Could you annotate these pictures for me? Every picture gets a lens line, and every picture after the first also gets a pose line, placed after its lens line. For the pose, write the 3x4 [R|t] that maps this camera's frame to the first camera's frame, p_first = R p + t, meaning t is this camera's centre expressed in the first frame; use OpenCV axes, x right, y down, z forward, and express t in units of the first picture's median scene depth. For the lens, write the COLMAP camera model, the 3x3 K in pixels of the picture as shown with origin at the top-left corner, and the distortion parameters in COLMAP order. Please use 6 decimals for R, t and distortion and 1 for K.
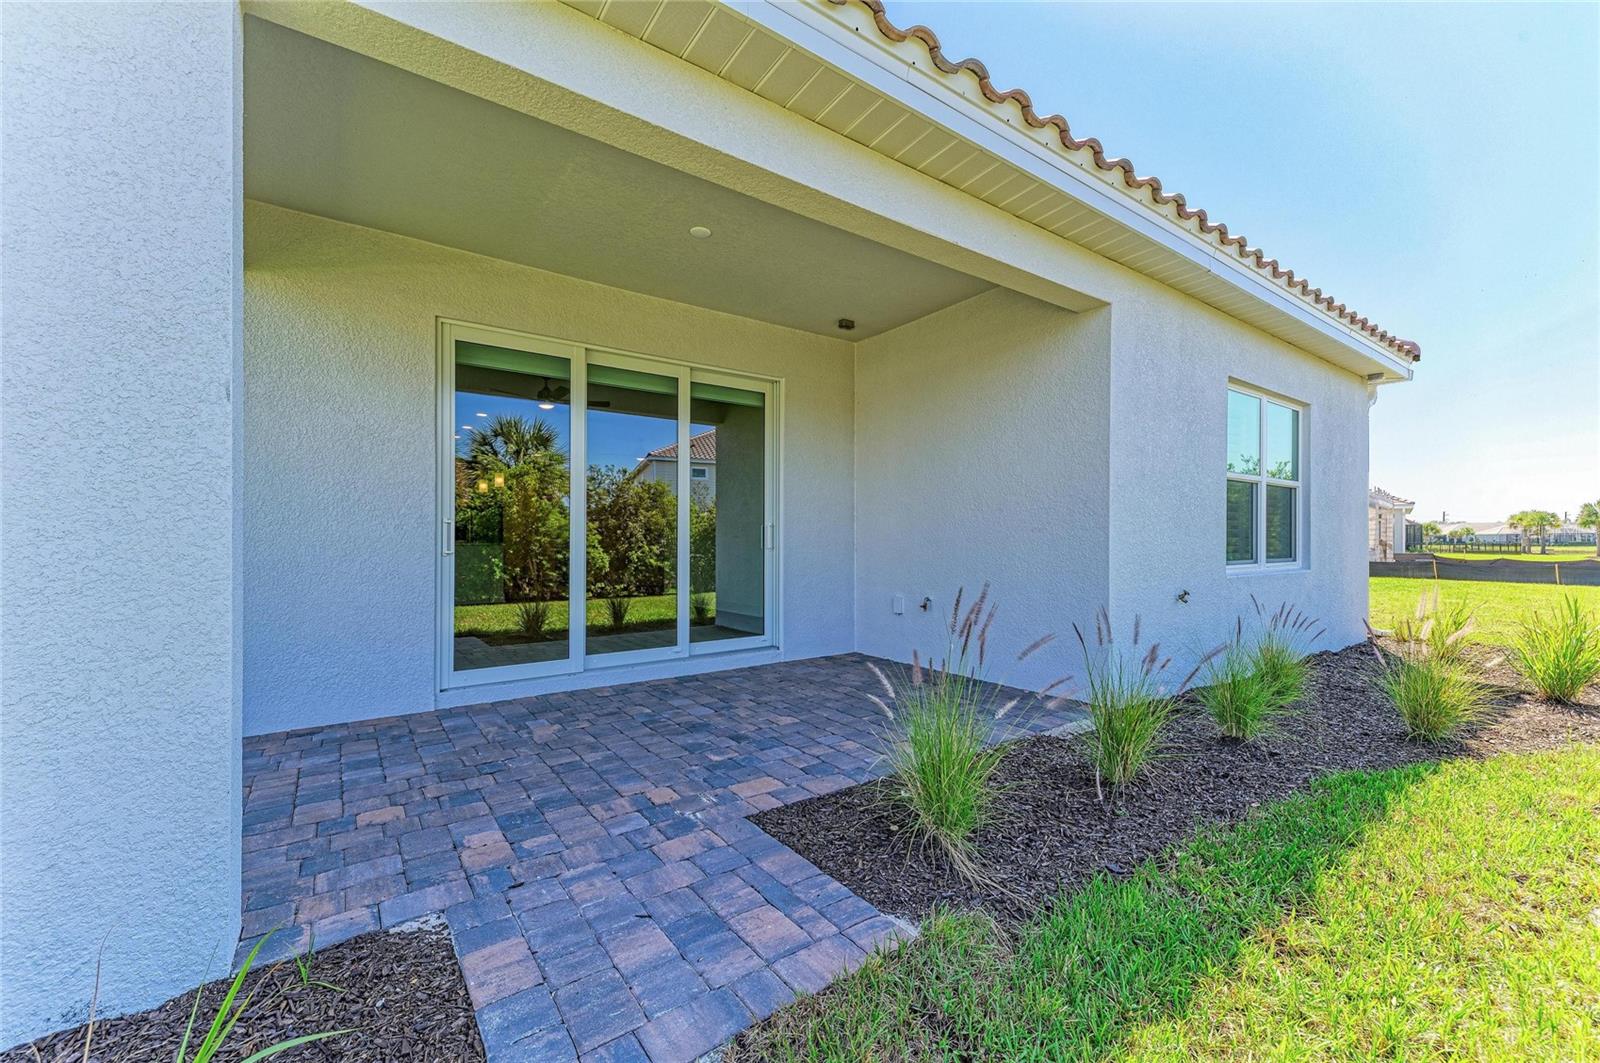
lens RADIAL K [[637.6, 0, 798.4], [0, 637.6, 534.6], [0, 0, 1]] dist [0.003123, -0.000125]
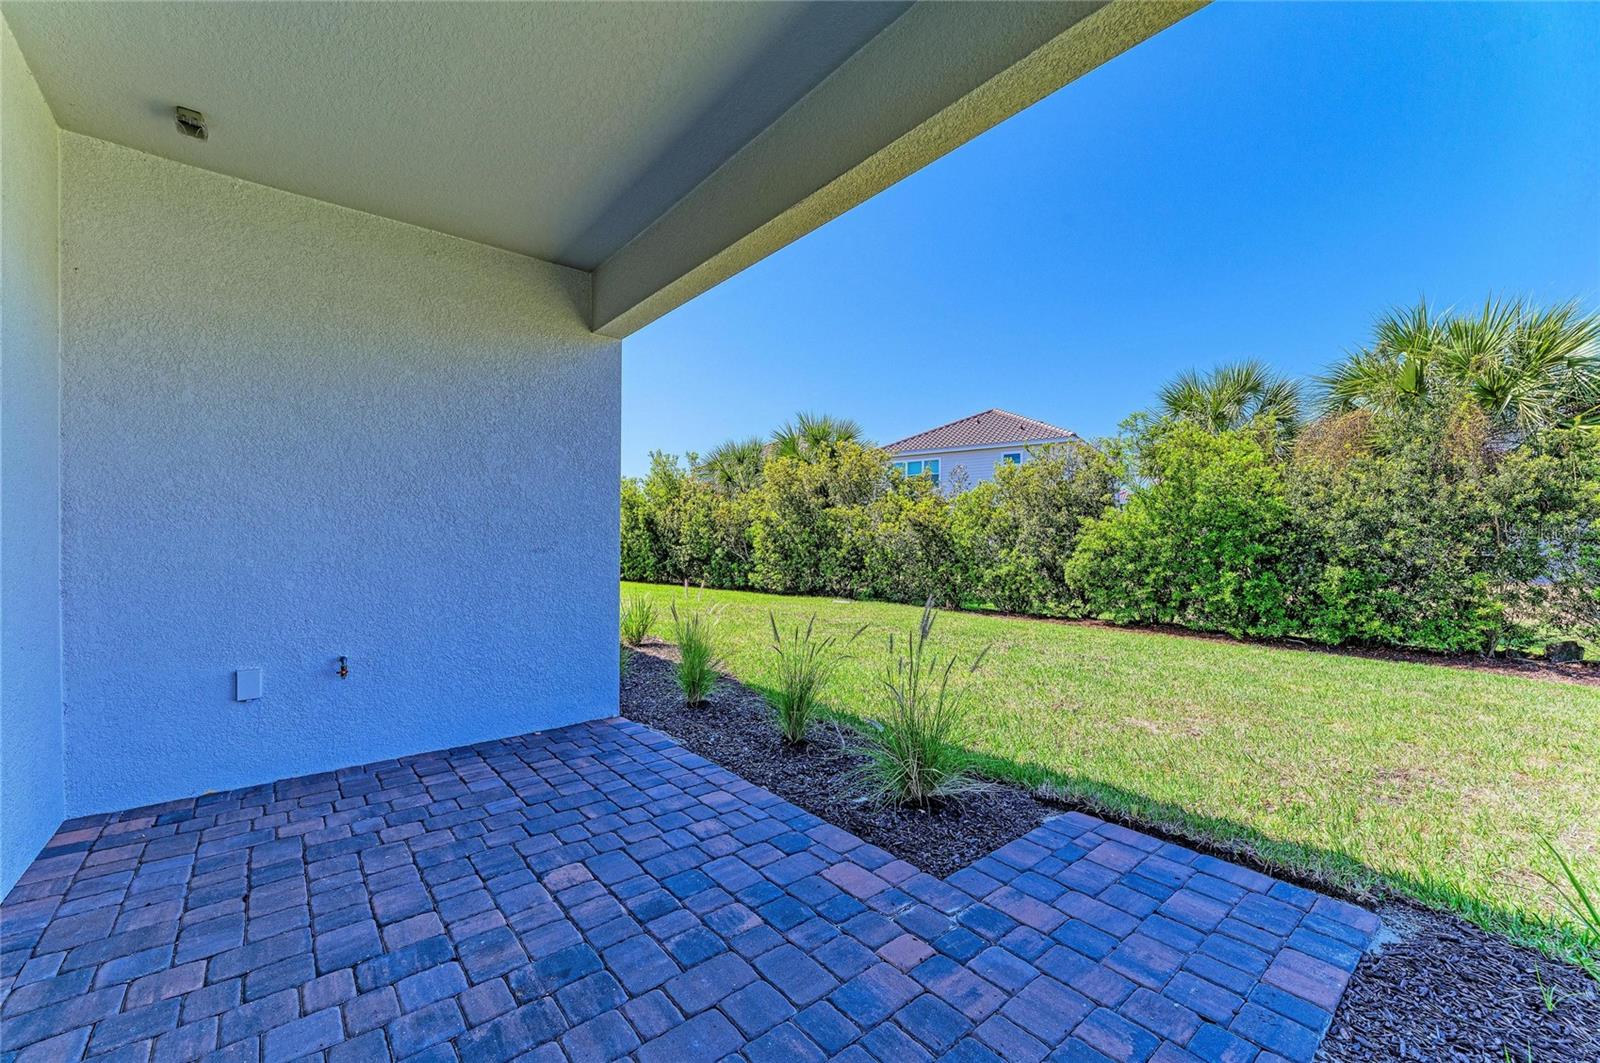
lens RADIAL K [[637.6, 0, 802.0], [0, 637.6, 533.8], [0, 0, 1]] dist [0.003123, -0.000125]
pose [[-0.067770, 0.000963, 0.997700, -0.888718], [-0.003311, 0.999994, -0.001191, -0.042971], [-0.997695, -0.003385, -0.067767, 1.149228]]
